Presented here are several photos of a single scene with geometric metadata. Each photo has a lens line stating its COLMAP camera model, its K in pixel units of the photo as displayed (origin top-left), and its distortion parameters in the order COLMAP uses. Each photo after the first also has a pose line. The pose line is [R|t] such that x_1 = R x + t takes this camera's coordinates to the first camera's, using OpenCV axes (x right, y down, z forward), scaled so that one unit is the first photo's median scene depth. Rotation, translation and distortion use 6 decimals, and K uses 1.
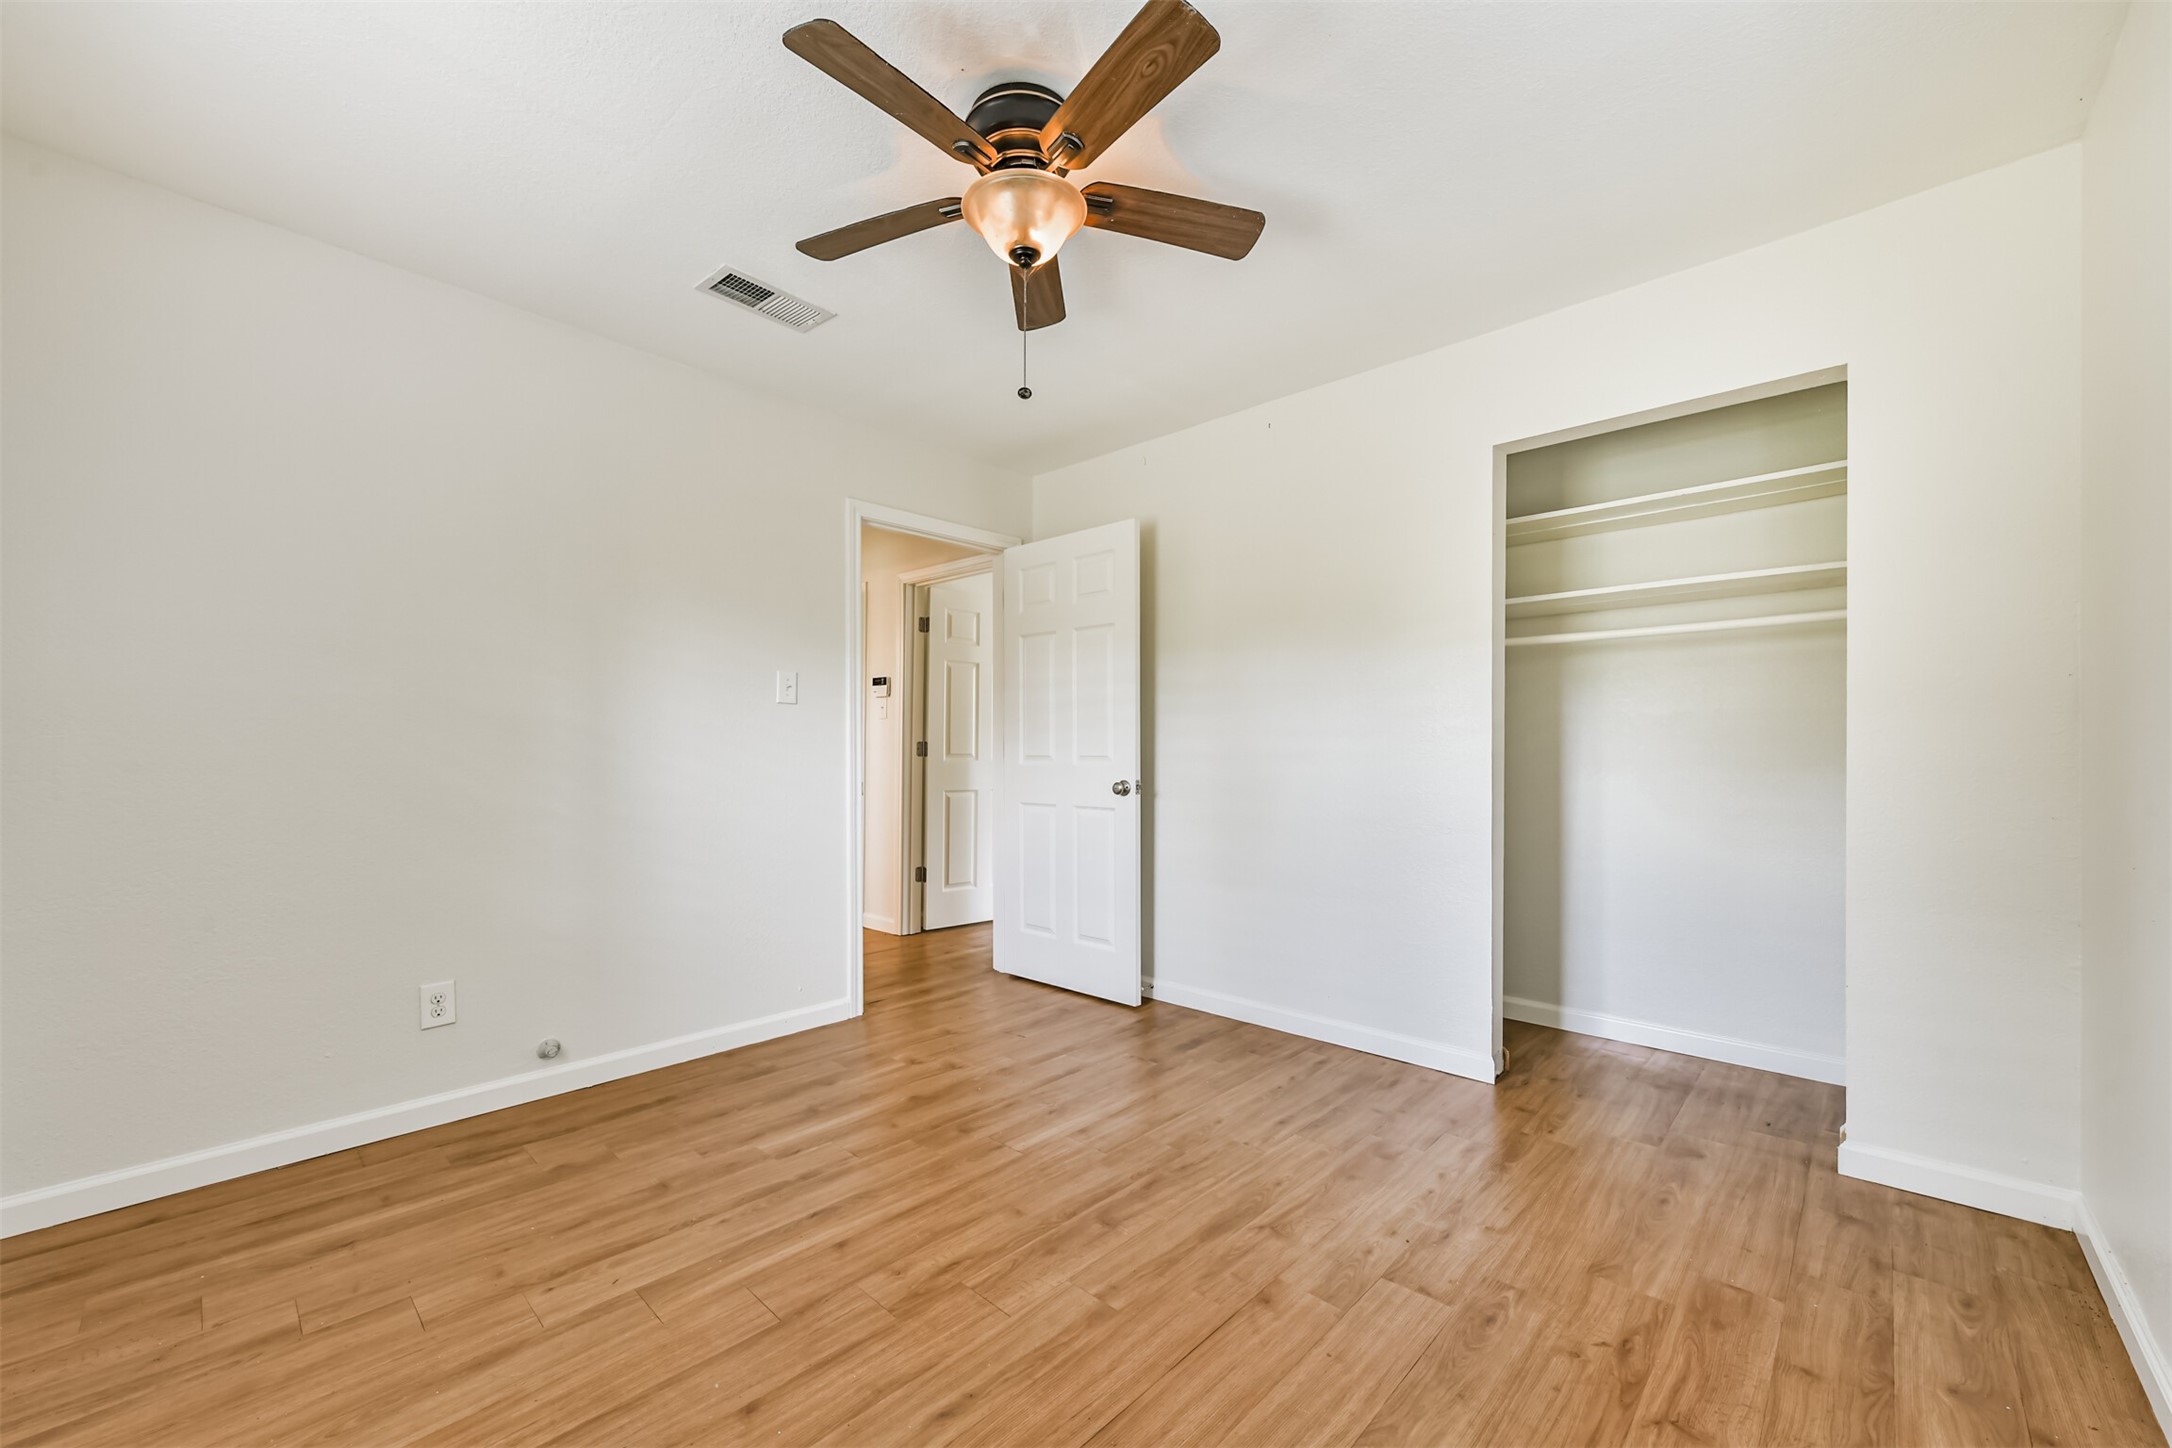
lens RADIAL K [[878.0, 0, 1105.4], [0, 878.0, 743.8], [0, 0, 1]] dist [-0.002366, -0.000493]
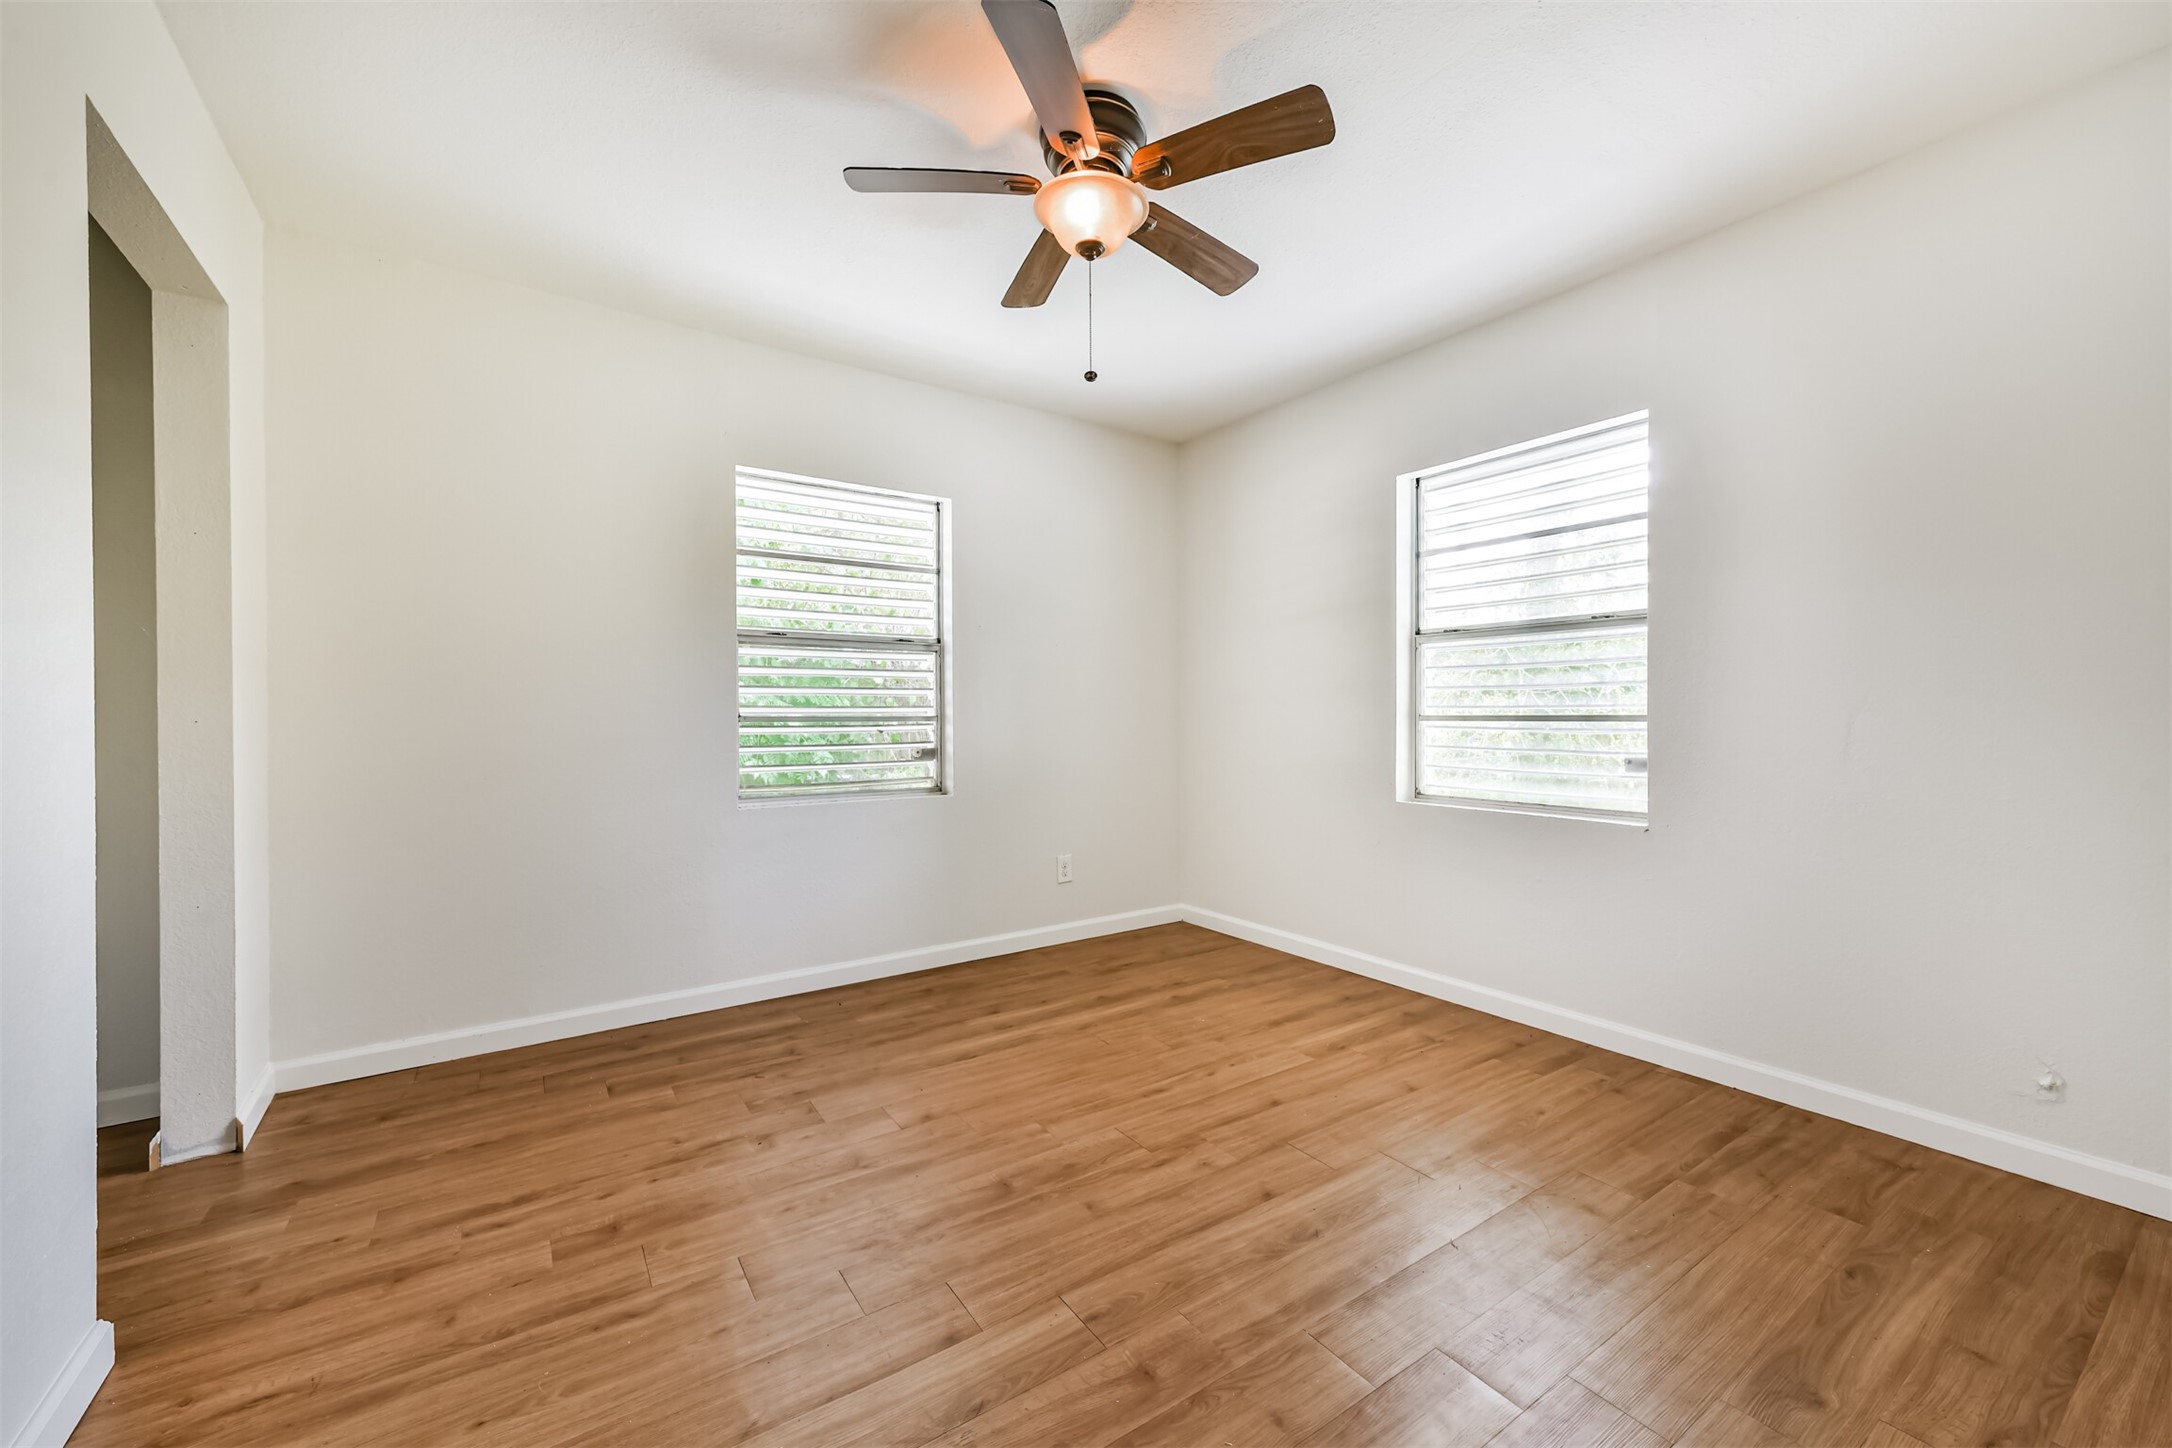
lens RADIAL K [[863.4, 0, 1086.3], [0, 863.4, 733.0], [0, 0, 1]] dist [0.000209, 0.000065]
pose [[-0.972059, -0.004196, 0.234701, -0.337826], [-0.002151, 0.999957, 0.008965, 0.028849], [-0.234728, 0.008210, -0.972026, 2.068185]]
